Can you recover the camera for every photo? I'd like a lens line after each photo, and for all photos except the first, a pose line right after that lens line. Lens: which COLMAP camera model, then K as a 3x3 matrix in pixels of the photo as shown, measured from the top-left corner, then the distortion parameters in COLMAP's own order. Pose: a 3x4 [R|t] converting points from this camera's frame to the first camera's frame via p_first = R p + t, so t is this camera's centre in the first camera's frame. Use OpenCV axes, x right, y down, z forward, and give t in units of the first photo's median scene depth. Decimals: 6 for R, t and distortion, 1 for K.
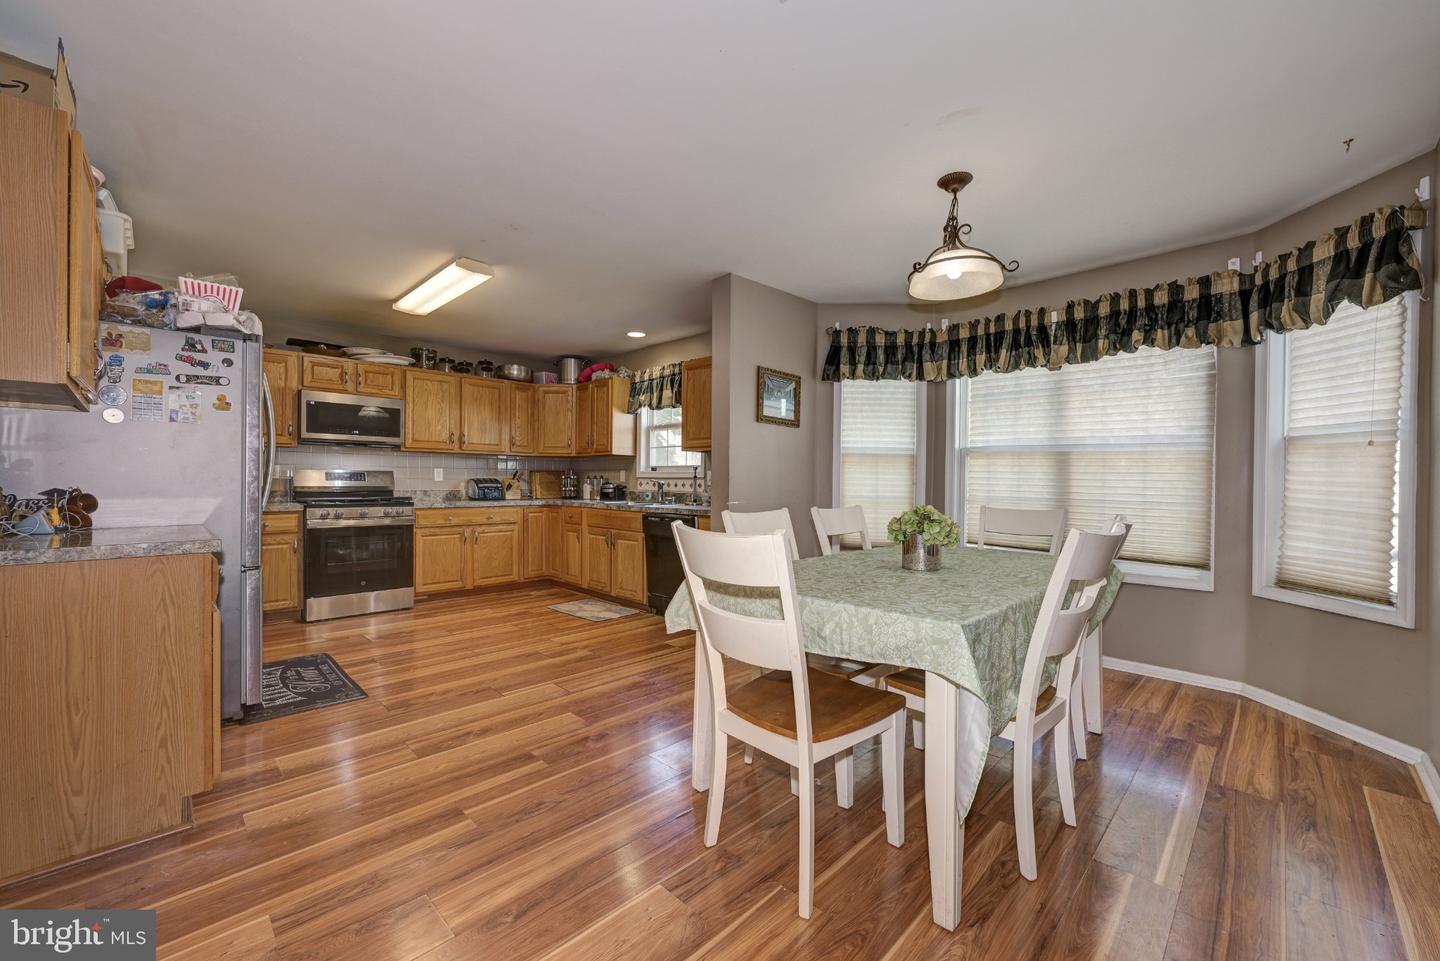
lens RADIAL K [[660.8, 0, 617.0], [0, 660.8, 487.2], [0, 0, 1]] dist [0.000867, -0.000058]
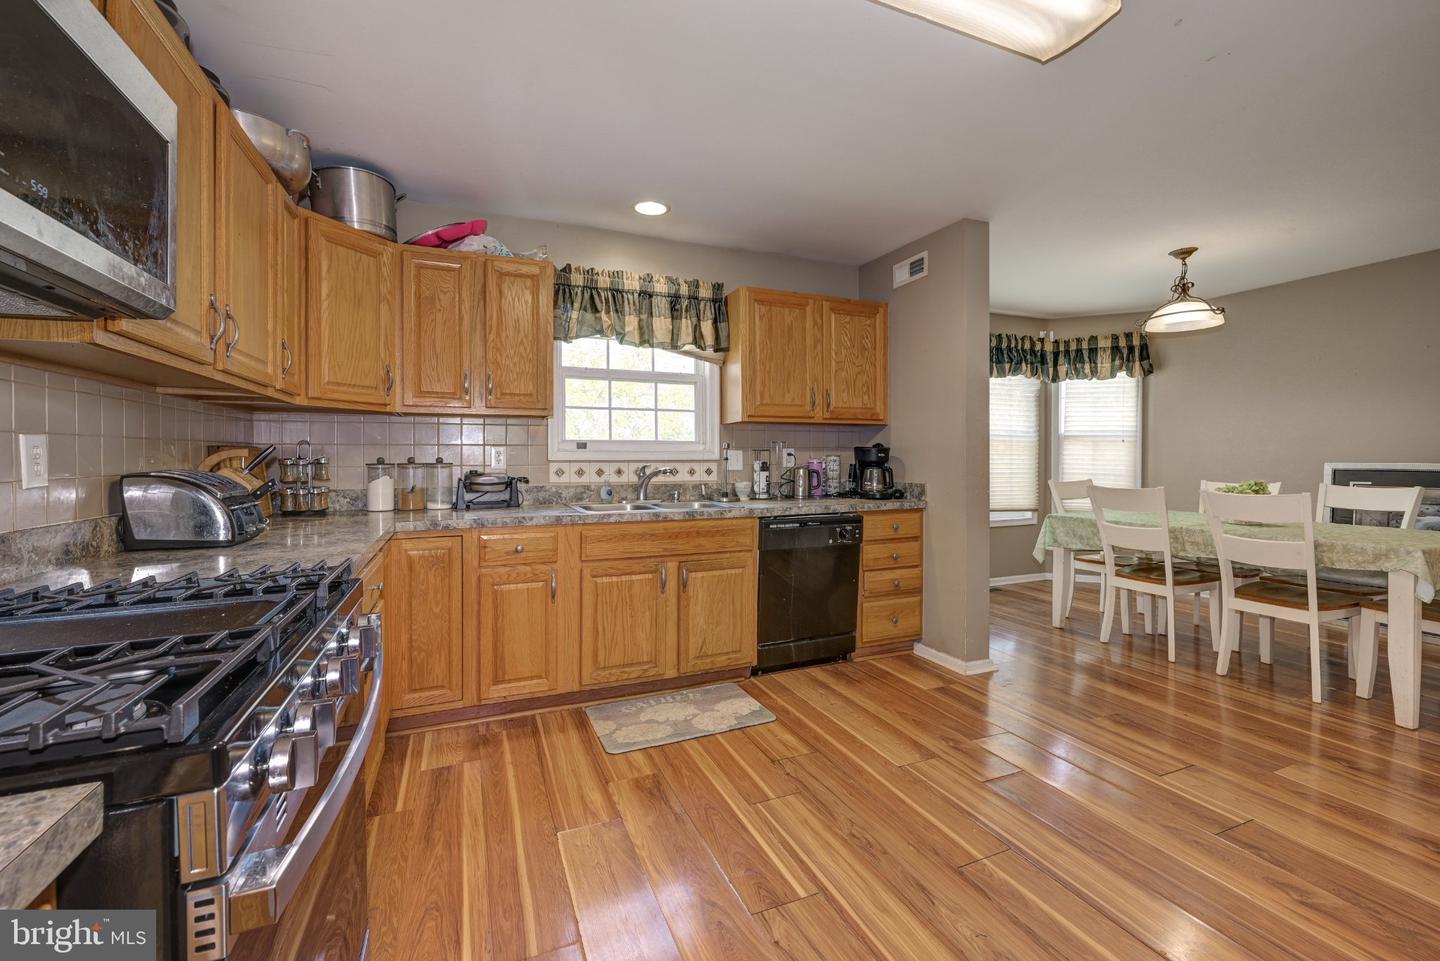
lens RADIAL K [[657.4, 0, 767.0], [0, 657.4, 464.5], [0, 0, 1]] dist [0.001312, 0.000226]
pose [[0.168252, -0.021931, 0.985500, -0.484825], [0.012203, 0.999722, 0.020164, -0.021098], [-0.985668, 0.008633, 0.168473, 0.765220]]
